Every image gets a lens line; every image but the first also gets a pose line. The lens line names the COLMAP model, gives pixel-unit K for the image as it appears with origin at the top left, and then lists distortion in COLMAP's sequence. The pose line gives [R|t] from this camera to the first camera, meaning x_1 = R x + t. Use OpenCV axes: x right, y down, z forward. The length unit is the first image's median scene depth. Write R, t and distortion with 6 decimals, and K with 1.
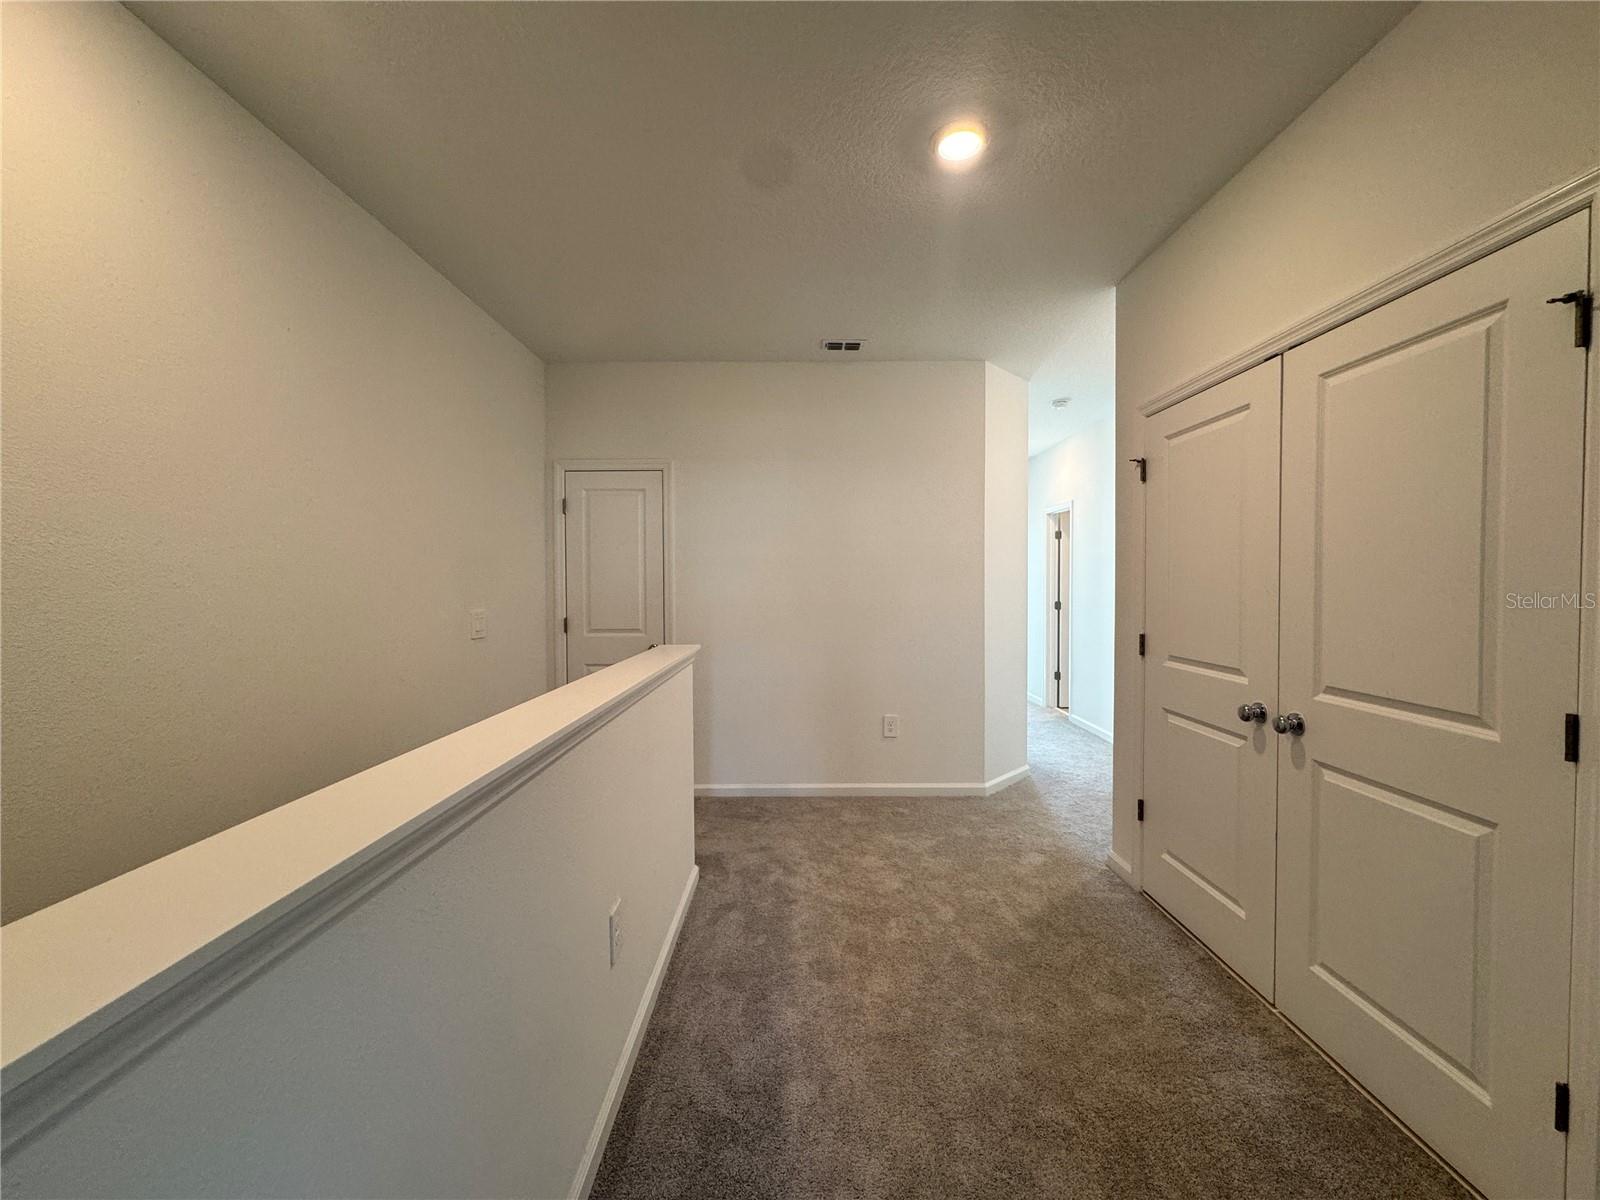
lens RADIAL K [[643.2, 0, 800.0], [0, 643.2, 594.7], [0, 0, 1]] dist [-0.002126, 0.000476]
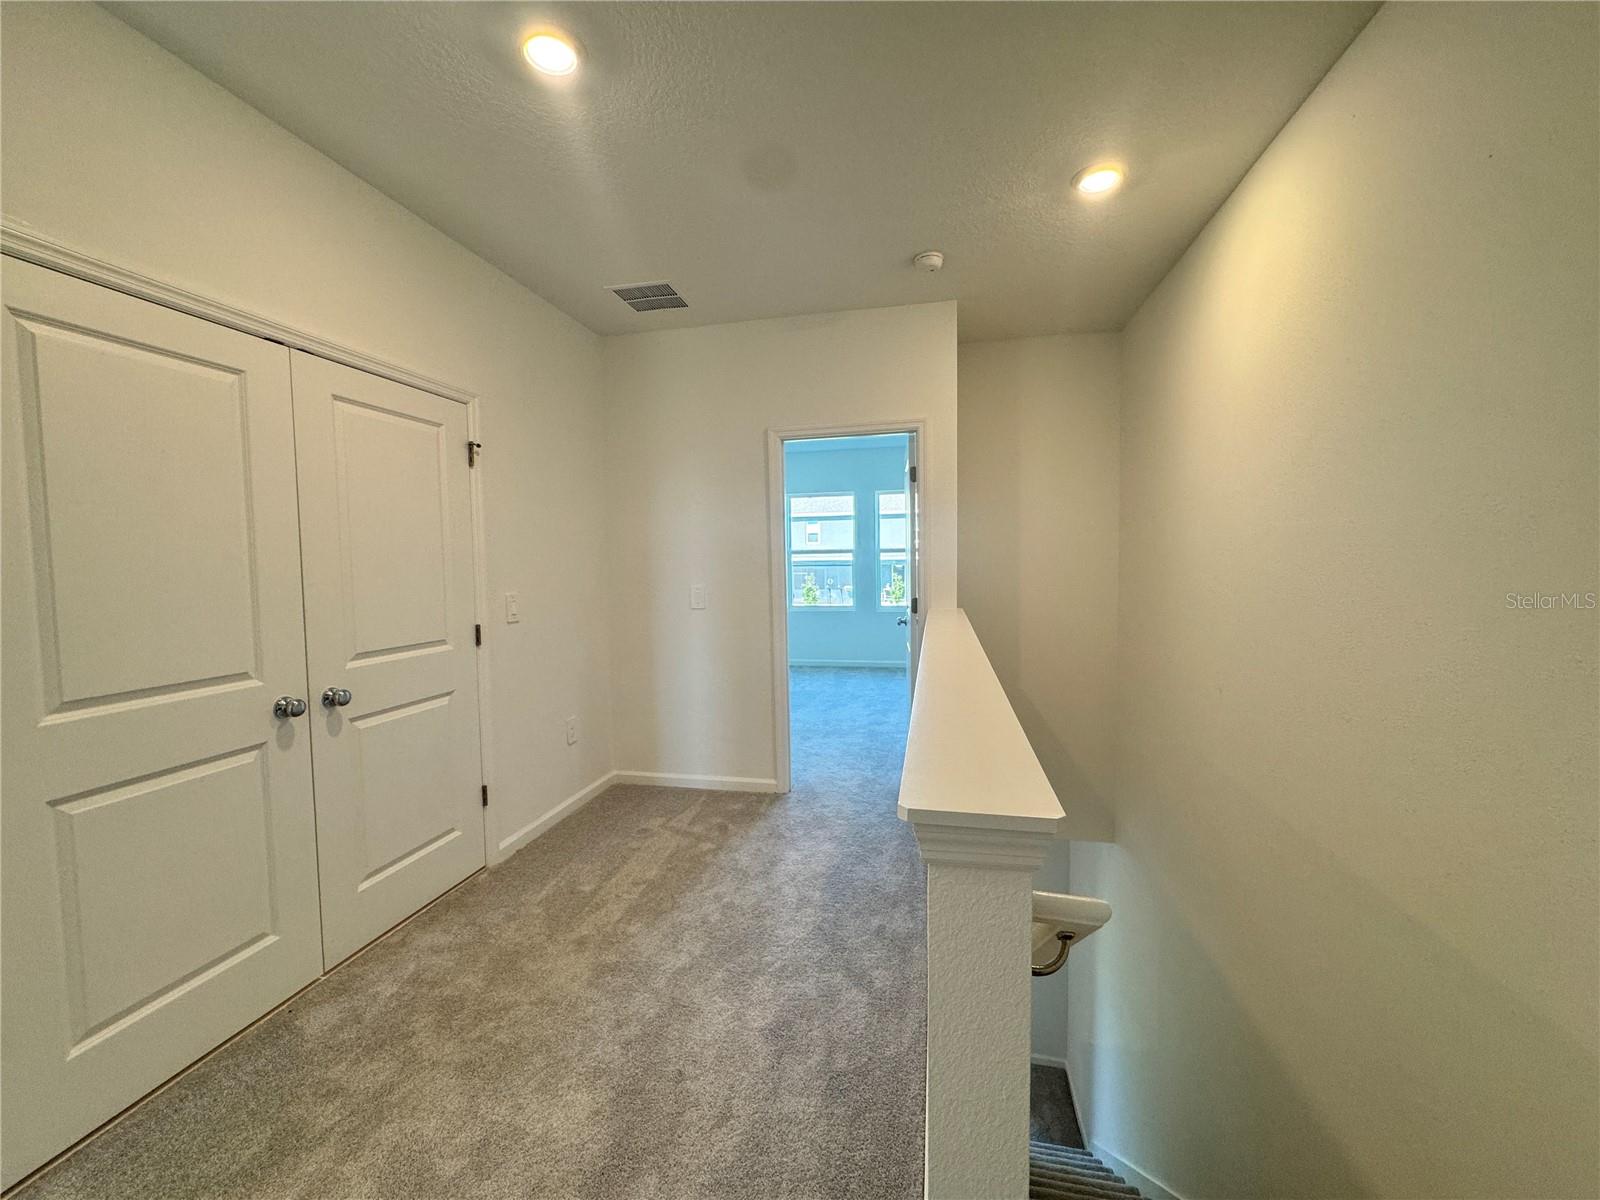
lens RADIAL K [[643.2, 0, 797.8], [0, 643.2, 600.6], [0, 0, 1]] dist [-0.002126, 0.000476]
pose [[-0.976310, 0.006125, 0.216289, -0.261719], [0.024533, 0.996287, 0.082525, -0.038755], [-0.214980, 0.085876, -0.972835, 1.884415]]
